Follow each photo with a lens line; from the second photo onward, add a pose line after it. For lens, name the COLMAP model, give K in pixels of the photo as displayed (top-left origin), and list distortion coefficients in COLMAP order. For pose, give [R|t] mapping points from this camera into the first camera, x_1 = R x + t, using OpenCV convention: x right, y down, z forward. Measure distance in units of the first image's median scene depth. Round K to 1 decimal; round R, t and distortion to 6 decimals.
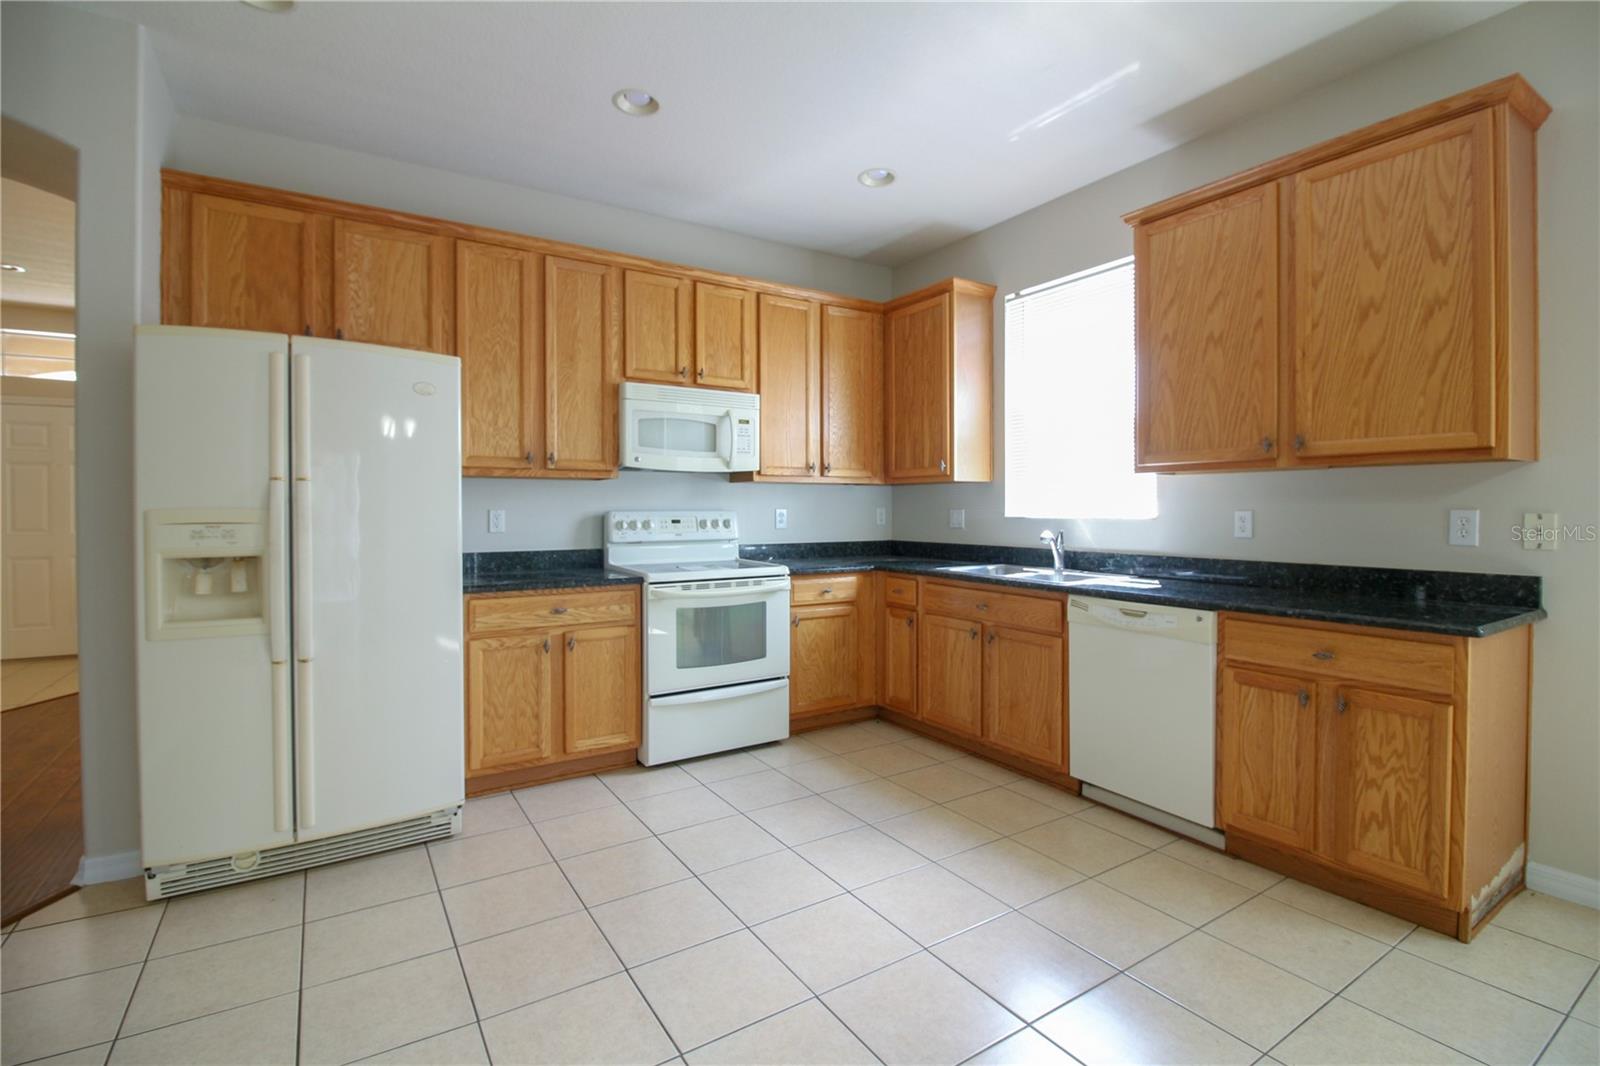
lens RADIAL K [[735.7, 0, 803.4], [0, 735.7, 519.2], [0, 0, 1]] dist [-0.015847, -0.005546]
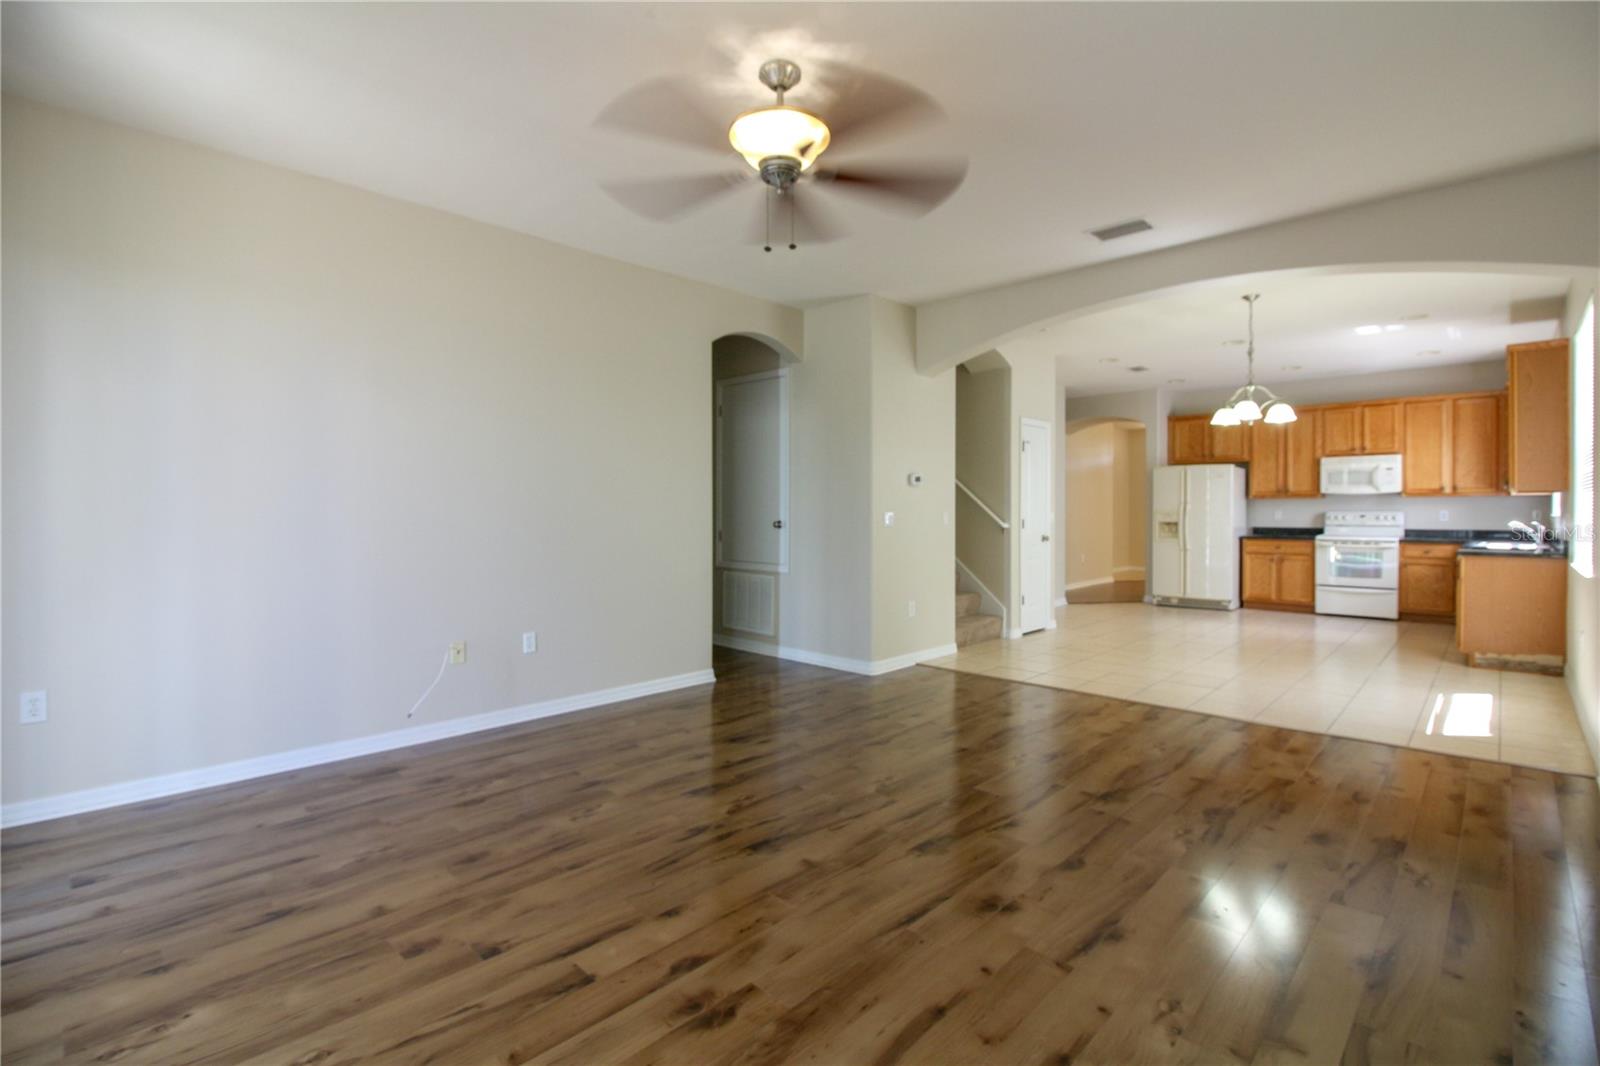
lens RADIAL K [[735.7, 0, 813.3], [0, 735.7, 518.8], [0, 0, 1]] dist [-0.015847, -0.005546]
pose [[0.239756, 0.011656, -0.970763, 1.987313], [-0.012039, 0.999887, 0.009032, 0.013802], [0.970758, 0.009522, 0.239870, -1.412782]]
